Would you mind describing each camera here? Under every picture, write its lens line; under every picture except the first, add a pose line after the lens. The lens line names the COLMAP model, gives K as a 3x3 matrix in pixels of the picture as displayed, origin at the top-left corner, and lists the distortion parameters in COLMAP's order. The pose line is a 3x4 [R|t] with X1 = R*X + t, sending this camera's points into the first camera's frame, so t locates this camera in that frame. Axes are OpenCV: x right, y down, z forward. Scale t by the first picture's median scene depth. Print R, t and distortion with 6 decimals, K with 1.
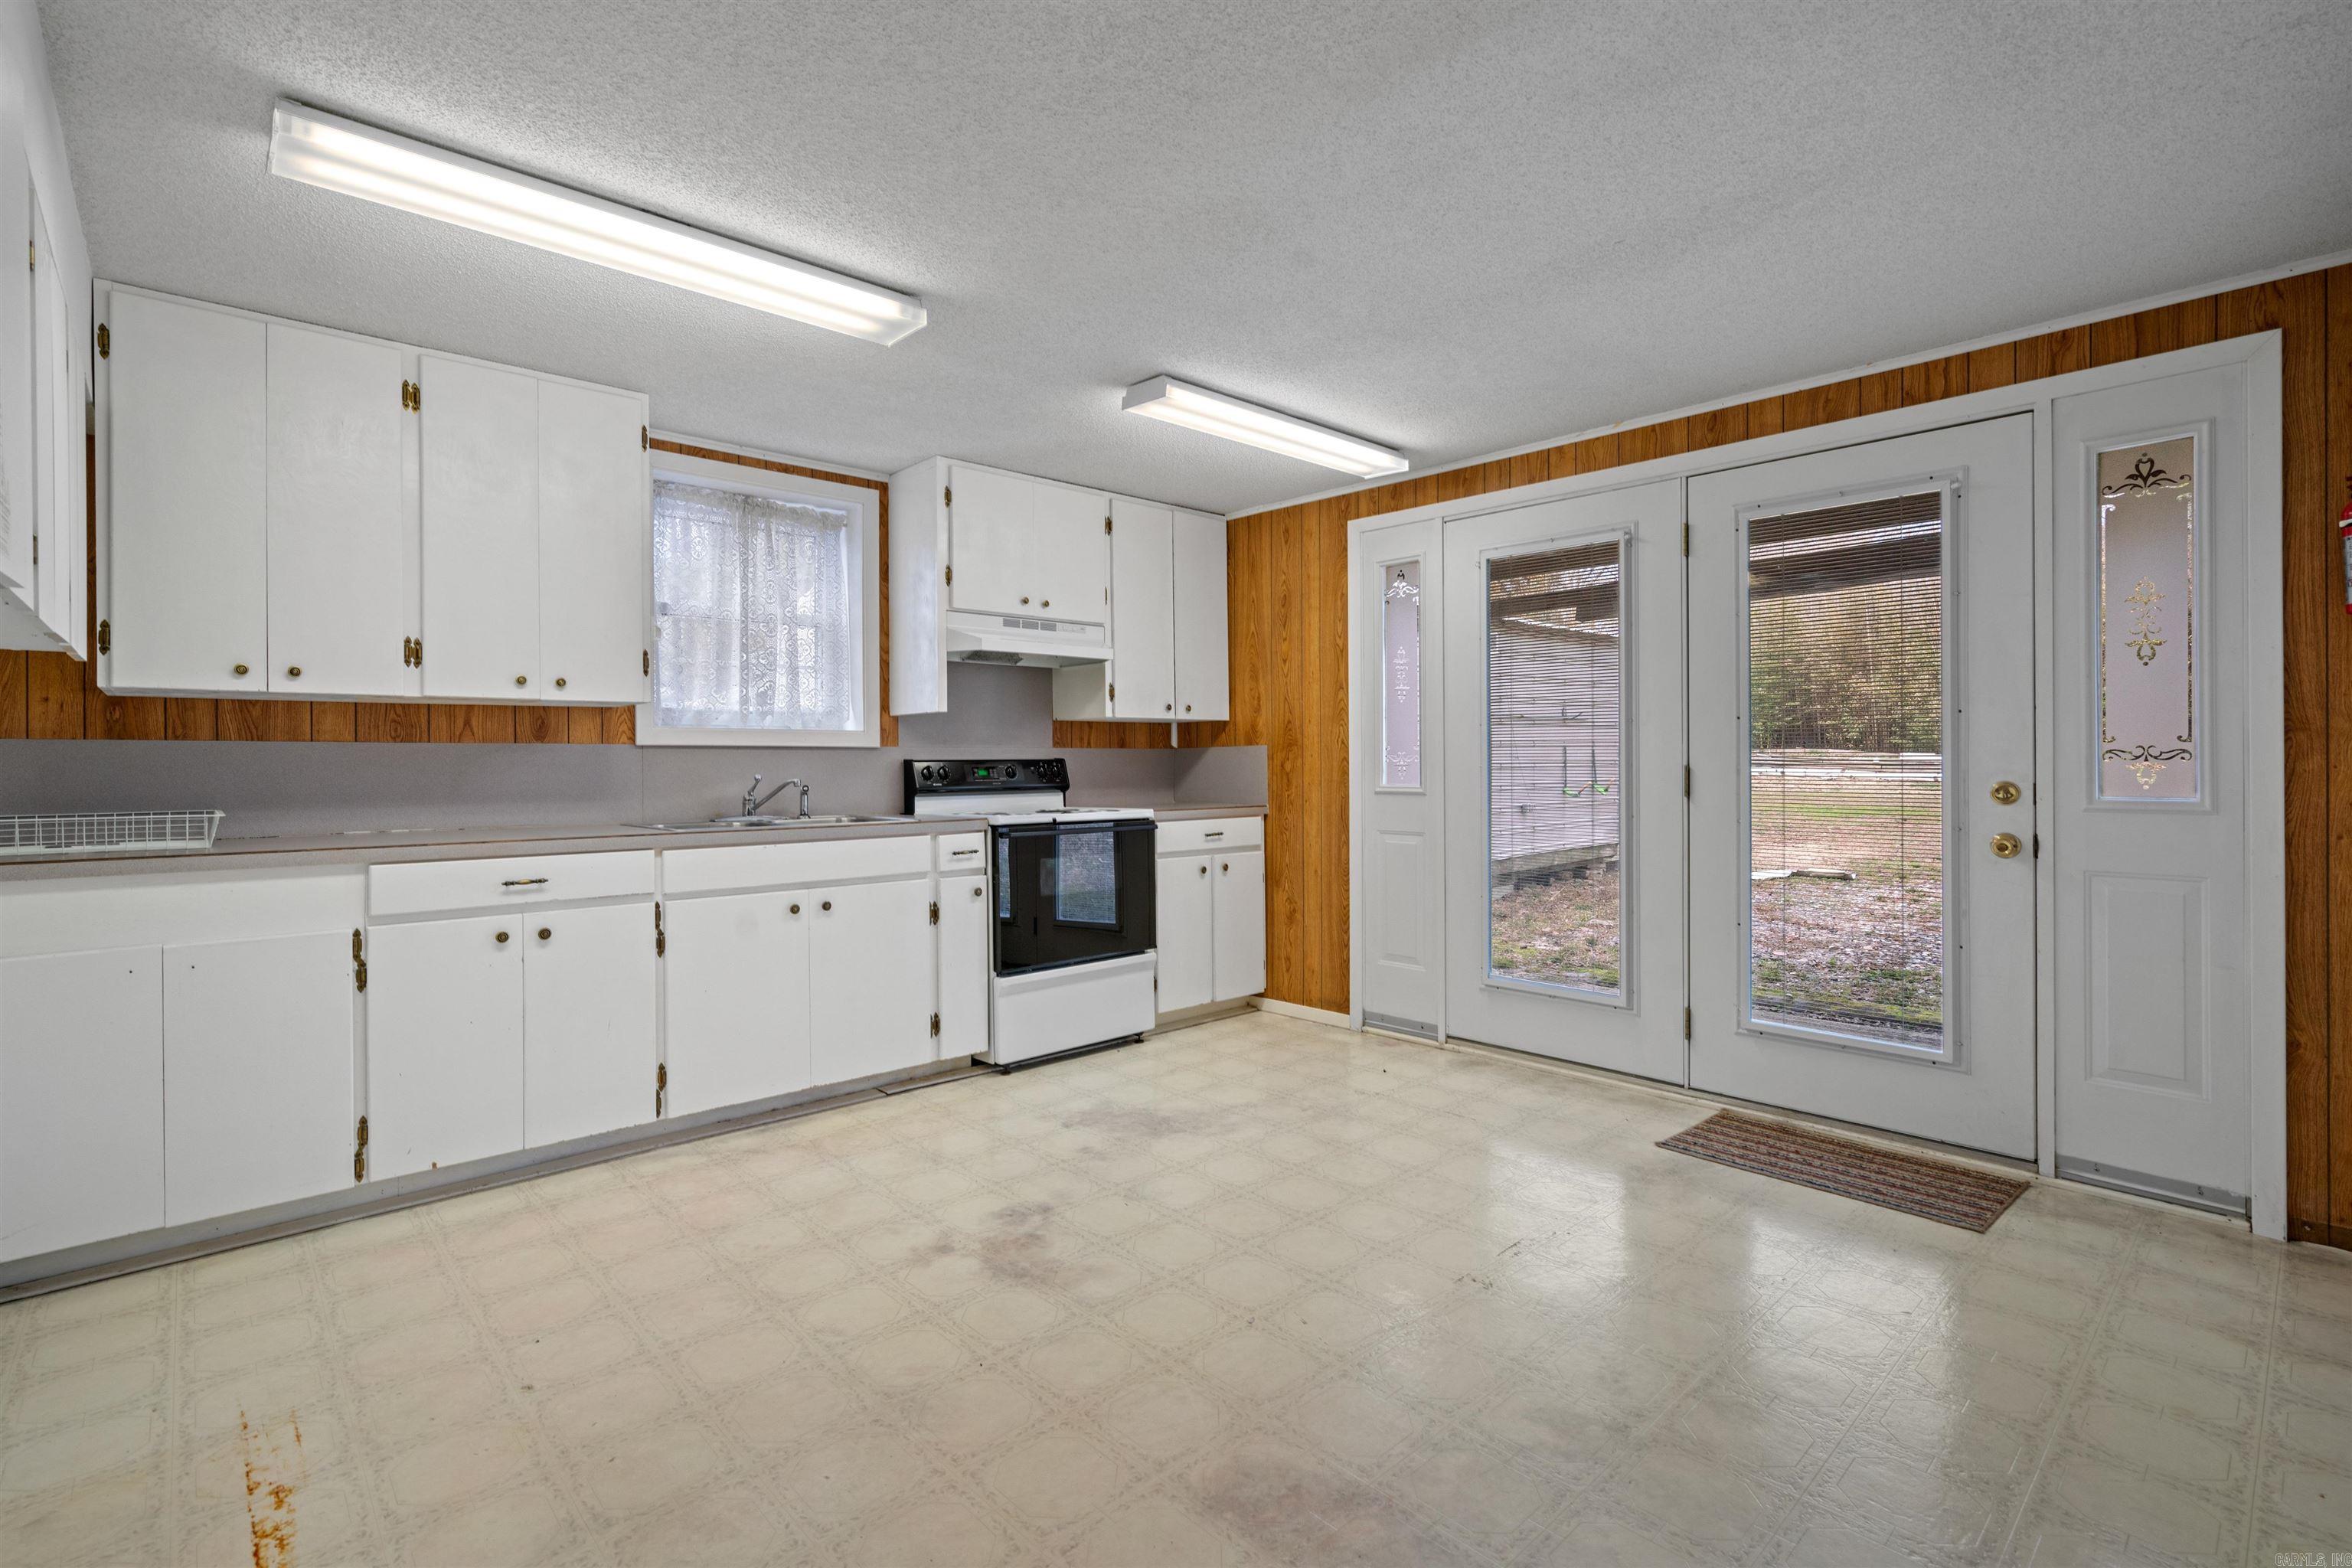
lens RADIAL K [[1089.7, 0, 1158.3], [0, 1089.7, 778.2], [0, 0, 1]] dist [-0.000495, 0.000326]
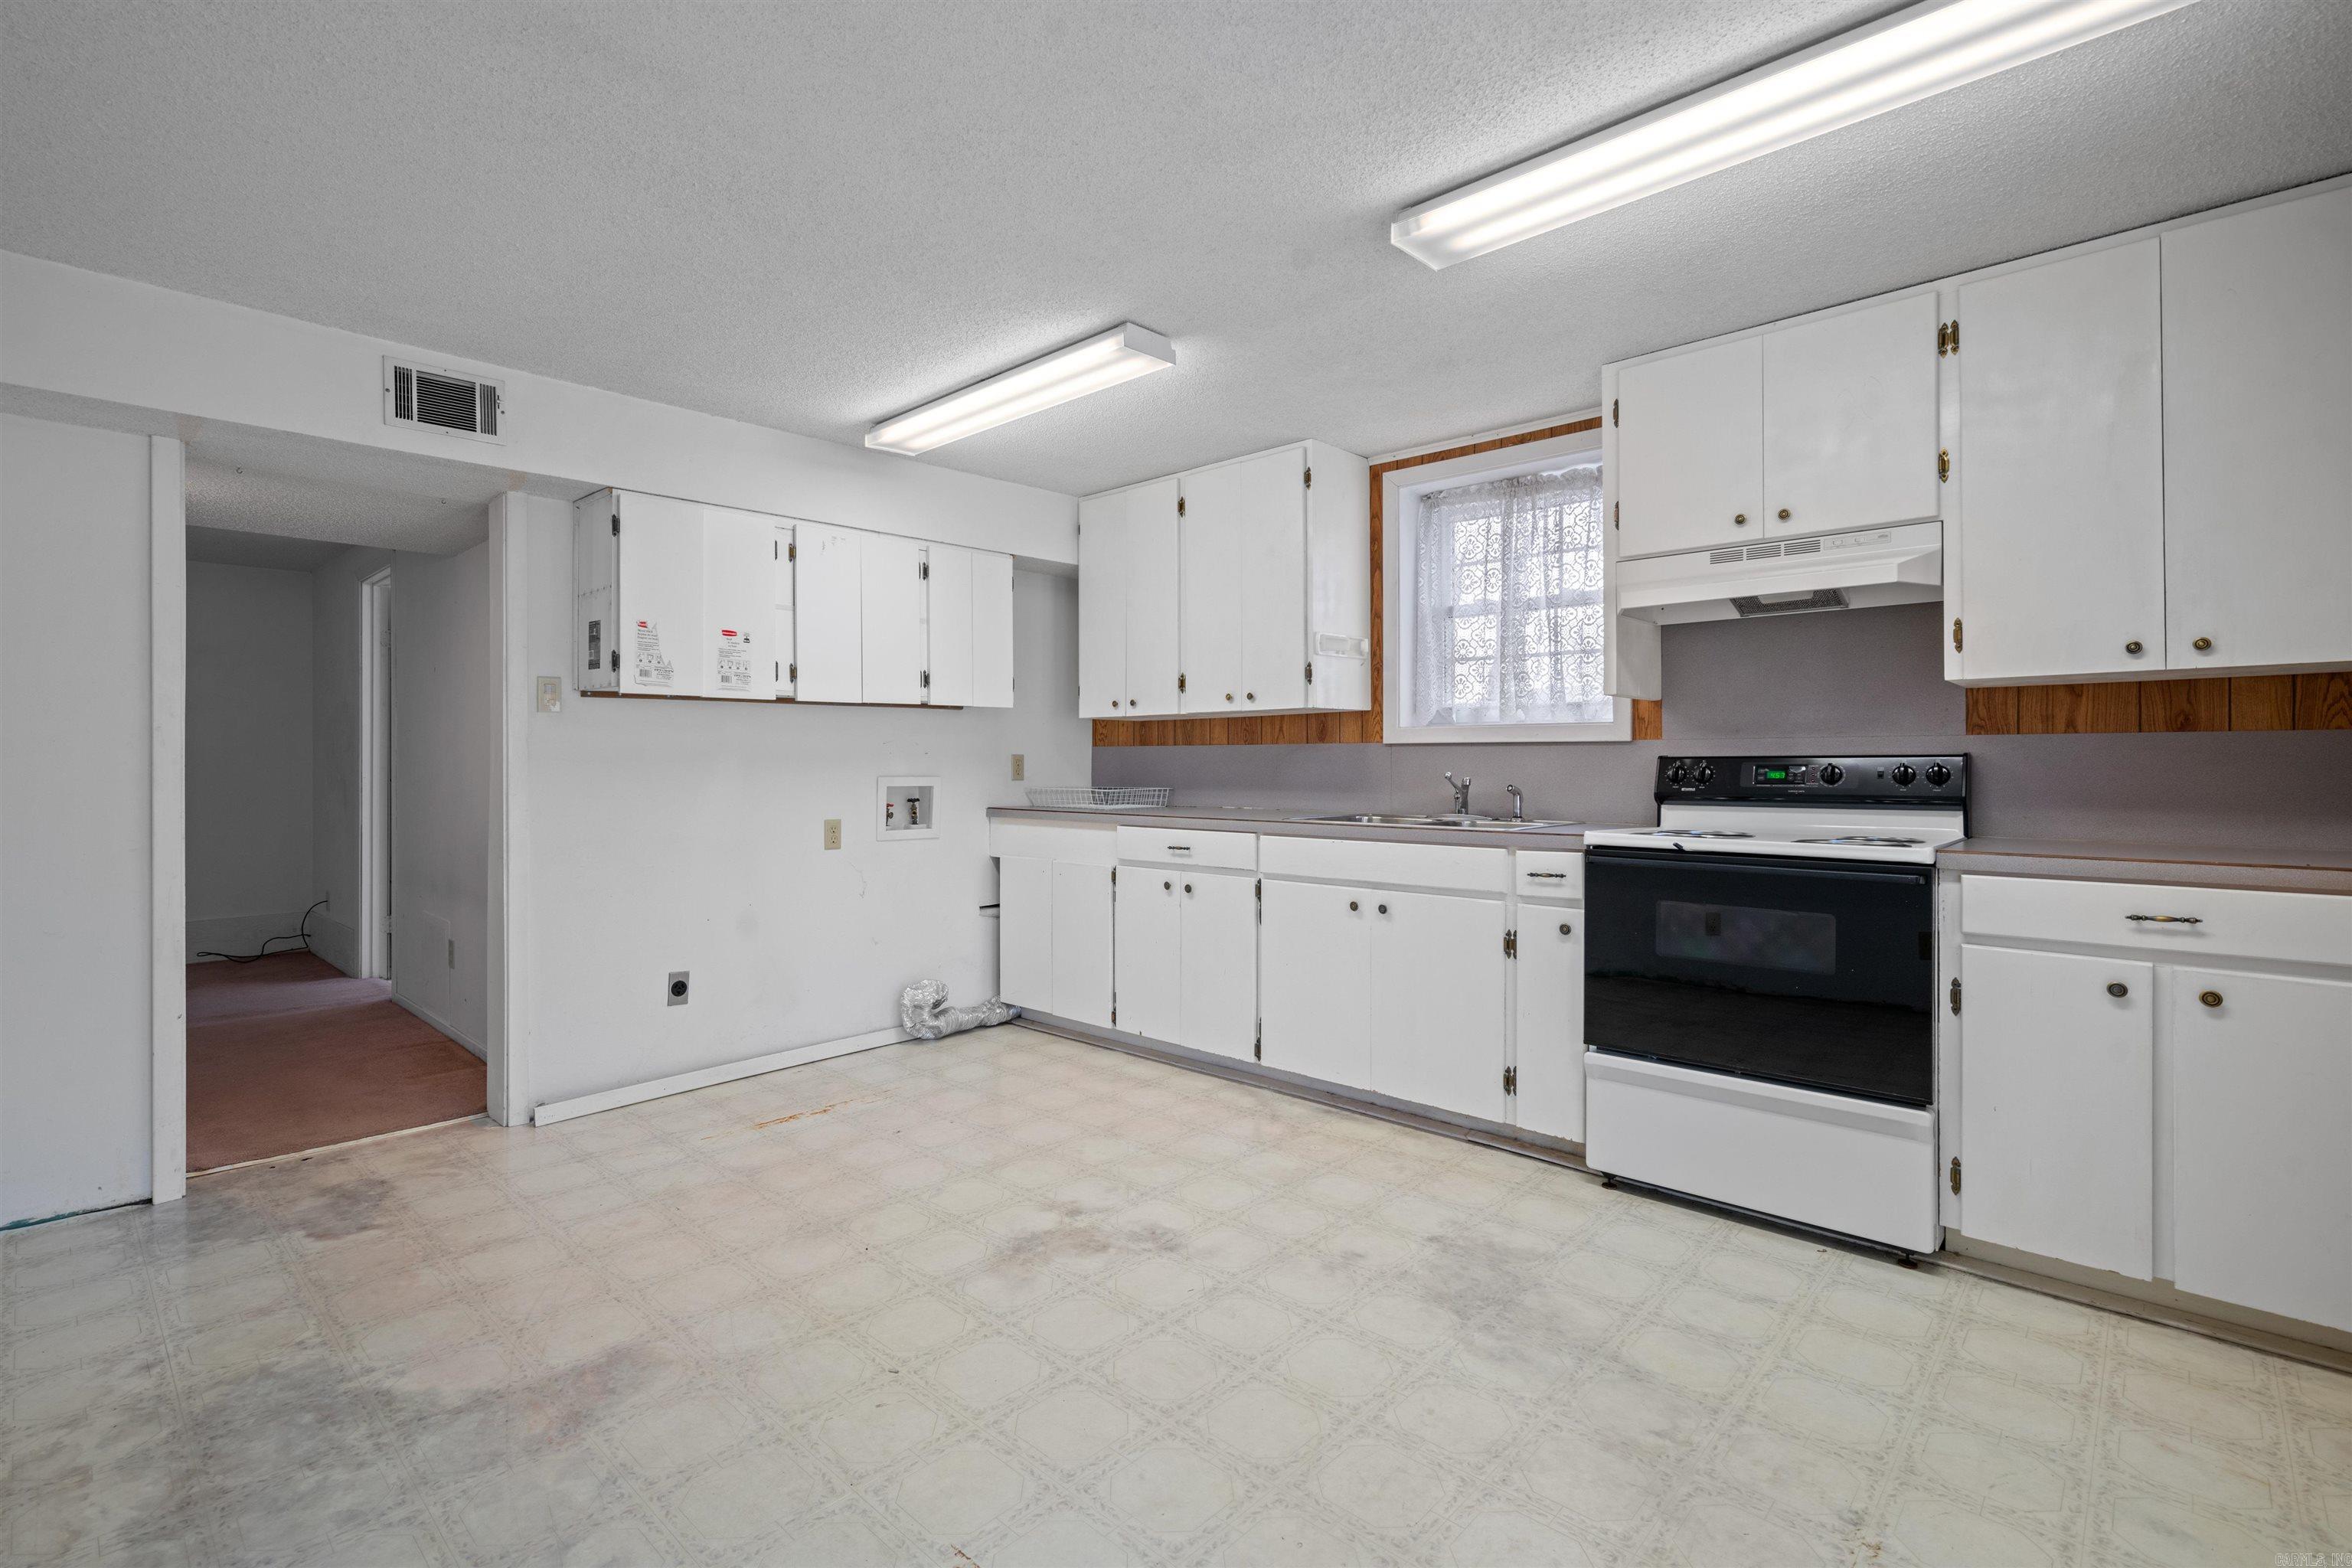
lens RADIAL K [[1115.0, 0, 1173.2], [0, 1115.0, 762.4], [0, 0, 1]] dist [0.001420, 0.000500]
pose [[0.060136, 0.008430, -0.998155, 0.683354], [-0.010605, 0.999913, 0.007806, -0.018939], [0.998134, 0.010116, 0.060220, 0.769134]]
